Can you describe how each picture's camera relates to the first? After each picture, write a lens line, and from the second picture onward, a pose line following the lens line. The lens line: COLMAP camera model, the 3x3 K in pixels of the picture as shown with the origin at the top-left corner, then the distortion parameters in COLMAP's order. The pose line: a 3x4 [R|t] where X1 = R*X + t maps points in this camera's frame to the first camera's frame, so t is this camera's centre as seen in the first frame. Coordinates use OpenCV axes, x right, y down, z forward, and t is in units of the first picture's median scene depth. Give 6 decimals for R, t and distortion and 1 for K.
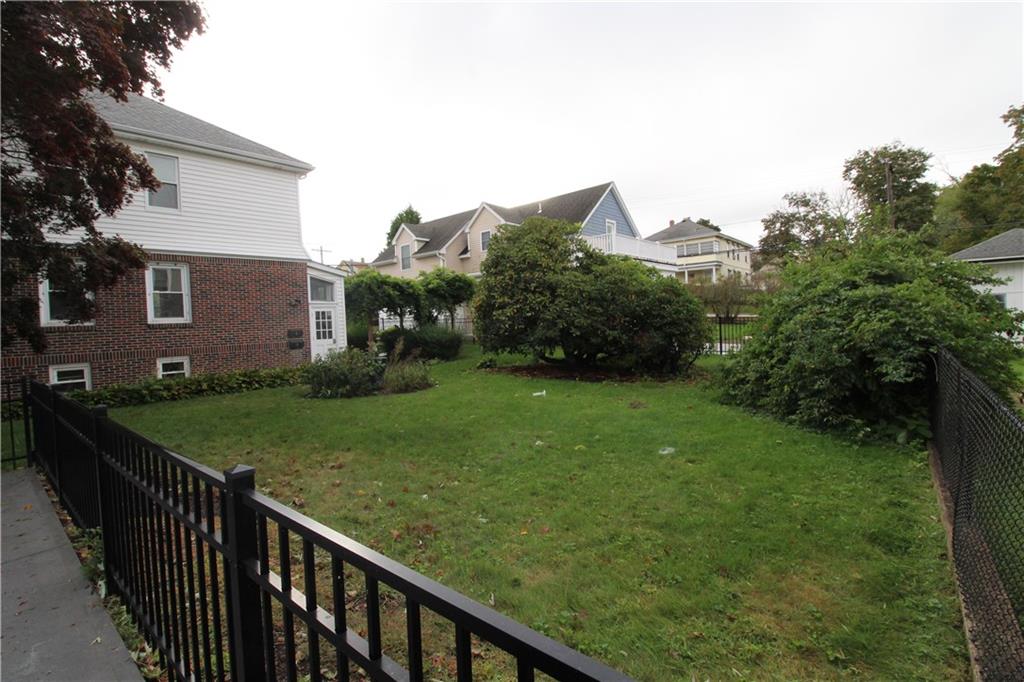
lens RADIAL K [[473.9, 0, 512.0], [0, 473.9, 341.0], [0, 0, 1]] dist [-0.002370, -0.012429]
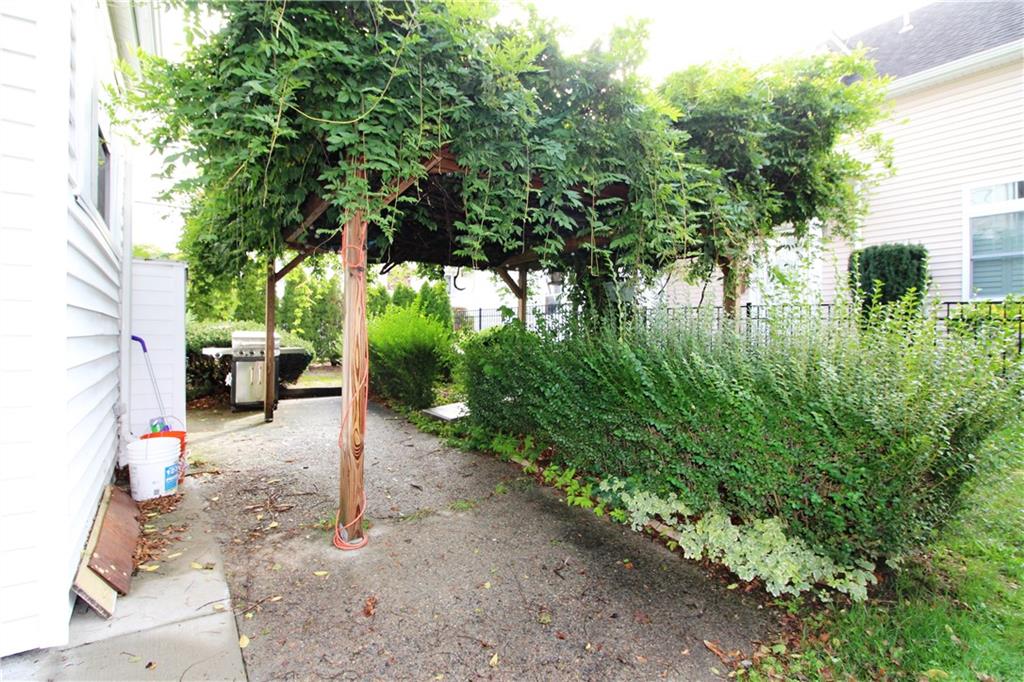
lens RADIAL K [[473.9, 0, 512.0], [0, 473.9, 341.0], [0, 0, 1]] dist [-0.002370, -0.012429]
pose [[0.973061, 0.054209, -0.224082, -0.211949], [-0.059142, 0.998131, -0.015355, -0.013891], [0.222831, 0.028194, 0.974449, 0.867214]]
